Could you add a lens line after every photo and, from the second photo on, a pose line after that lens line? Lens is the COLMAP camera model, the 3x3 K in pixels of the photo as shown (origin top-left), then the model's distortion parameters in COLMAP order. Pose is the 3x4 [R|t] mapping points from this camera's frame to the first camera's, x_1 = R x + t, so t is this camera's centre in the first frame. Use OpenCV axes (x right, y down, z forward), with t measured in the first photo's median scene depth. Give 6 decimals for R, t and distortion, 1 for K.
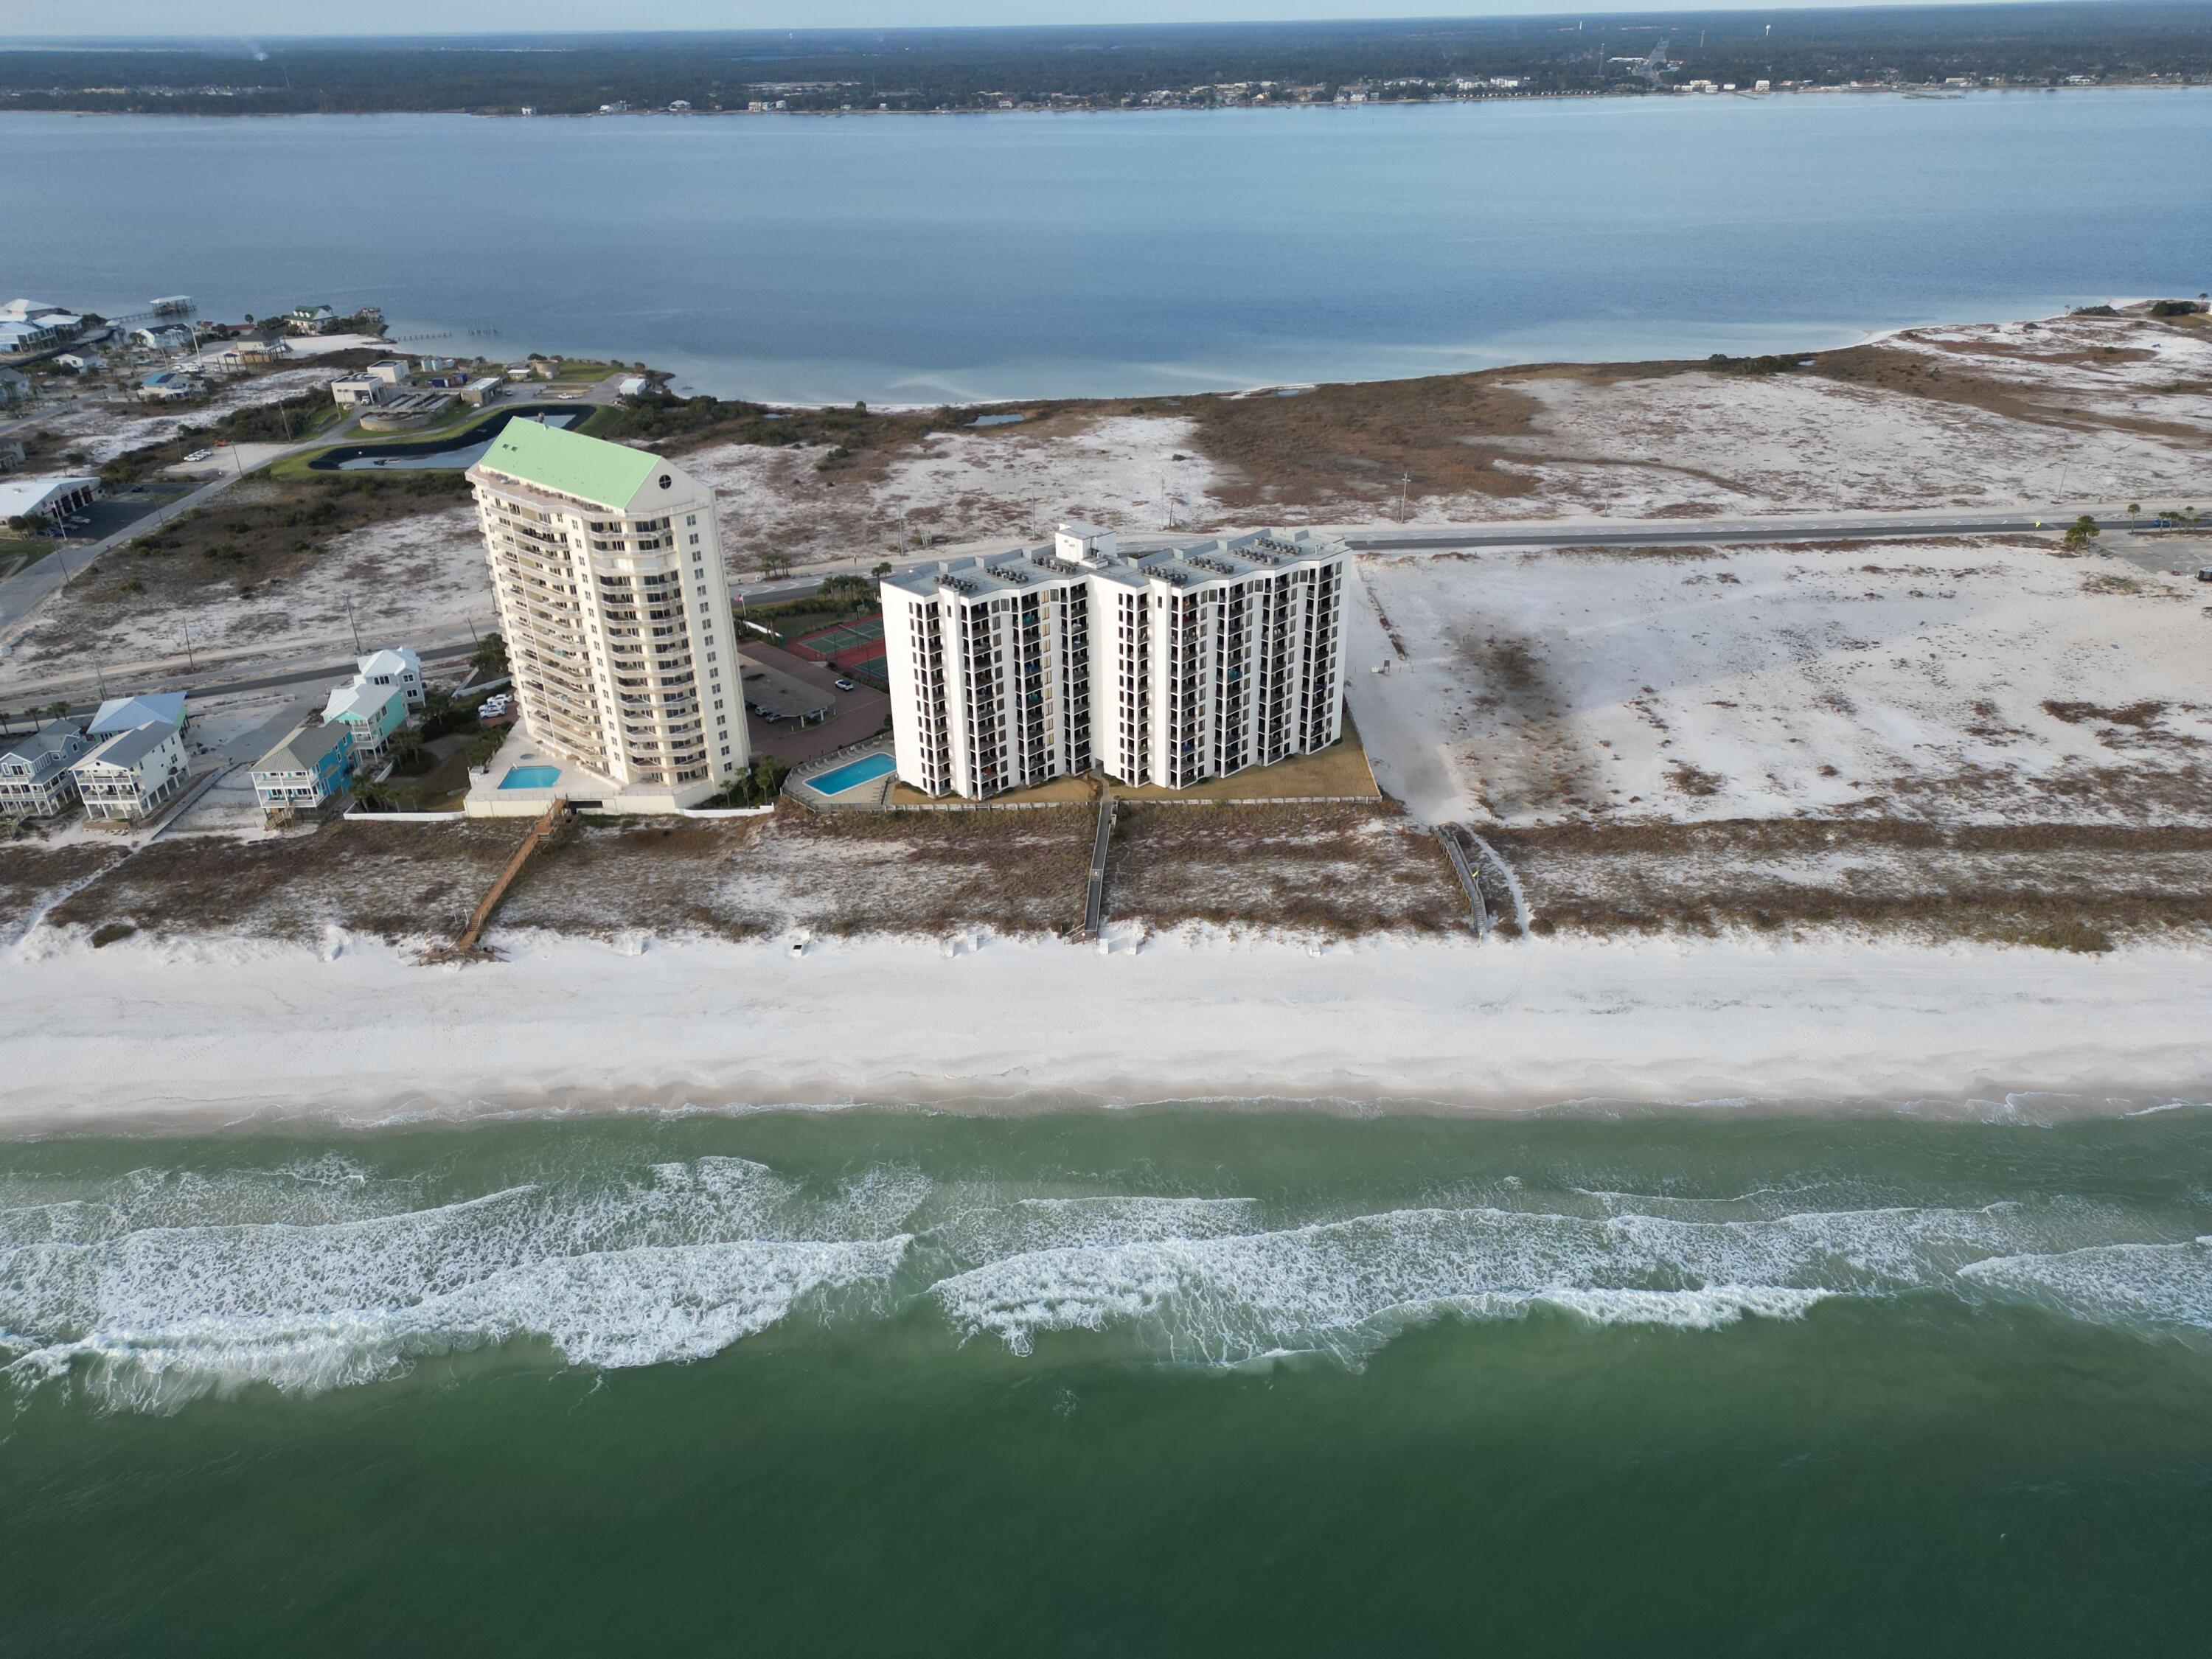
lens RADIAL K [[1537.8, 0, 1101.8], [0, 1537.8, 828.4], [0, 0, 1]] dist [0.088974, -0.084684]
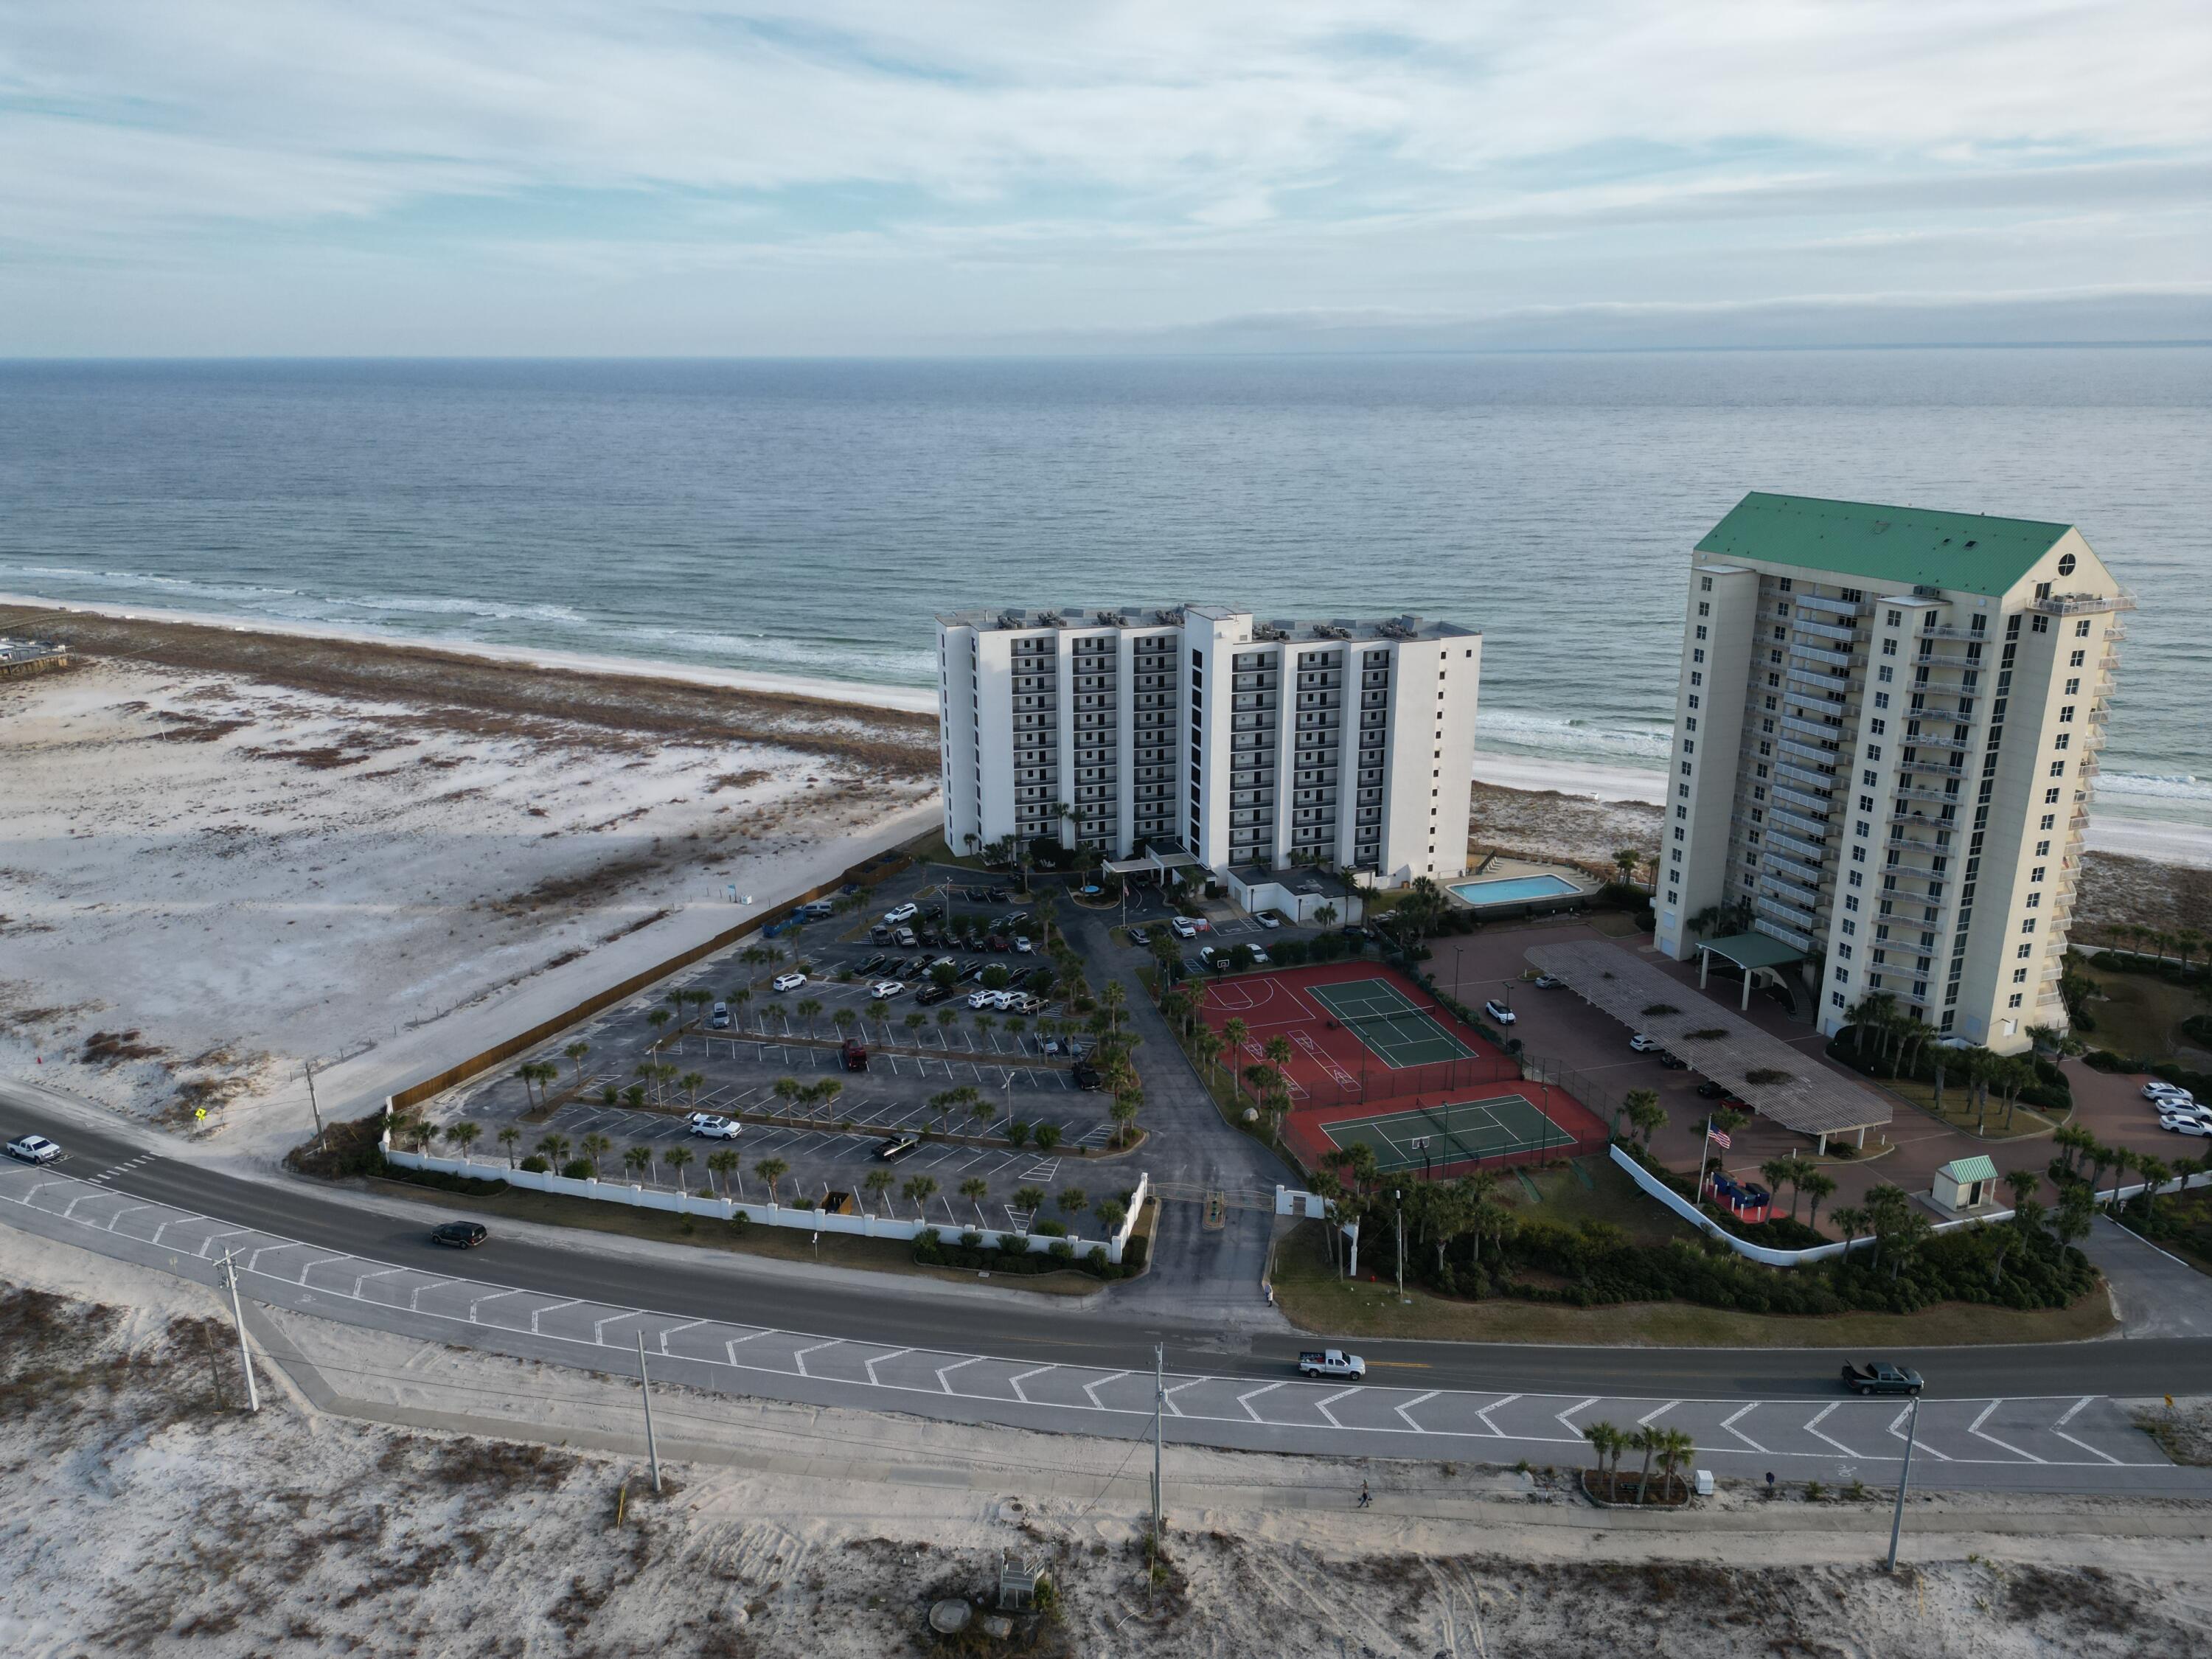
lens RADIAL K [[1537.8, 0, 1101.8], [0, 1537.8, 828.4], [0, 0, 1]] dist [0.088974, -0.084684]
pose [[-0.886223, -0.113655, 0.449100, -0.343065], [0.234920, 0.725287, 0.647126, -0.663335], [-0.399276, 0.679000, -0.616066, 1.631533]]
